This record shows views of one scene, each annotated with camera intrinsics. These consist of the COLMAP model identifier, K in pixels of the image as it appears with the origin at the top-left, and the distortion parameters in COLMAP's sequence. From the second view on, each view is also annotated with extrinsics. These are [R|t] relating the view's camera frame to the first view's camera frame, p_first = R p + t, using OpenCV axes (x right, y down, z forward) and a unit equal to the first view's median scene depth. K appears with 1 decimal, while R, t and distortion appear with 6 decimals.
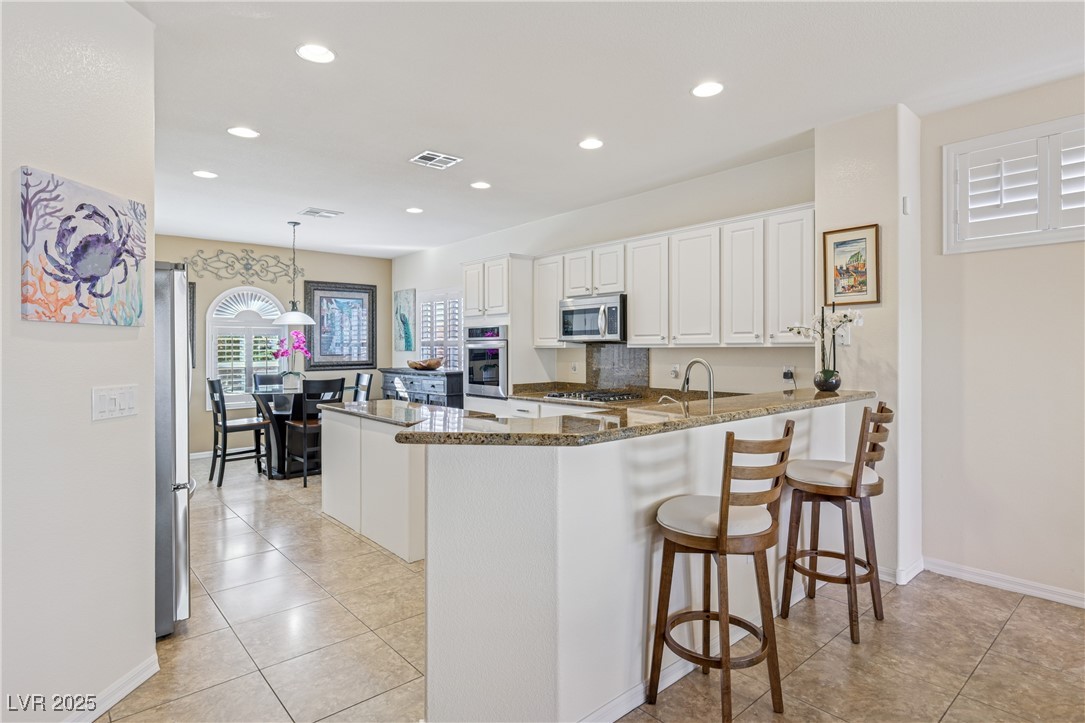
lens RADIAL K [[570.0, 0, 544.4], [0, 570.0, 344.9], [0, 0, 1]] dist [0.005505, -0.000287]
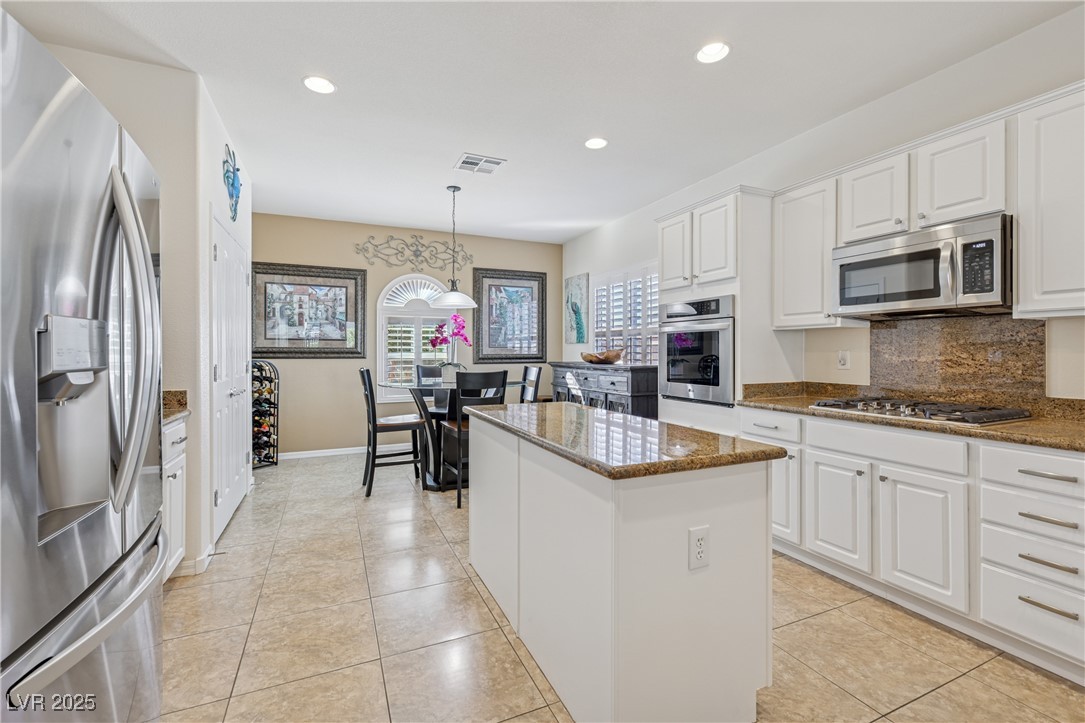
lens RADIAL K [[470.4, 0, 545.5], [0, 470.4, 351.4], [0, 0, 1]] dist [-0.003296, -0.000127]
pose [[0.958374, 0.004730, -0.285477, -0.115607], [-0.002923, 0.999973, 0.006758, 0.027137], [0.285501, -0.005642, 0.958362, 0.397335]]
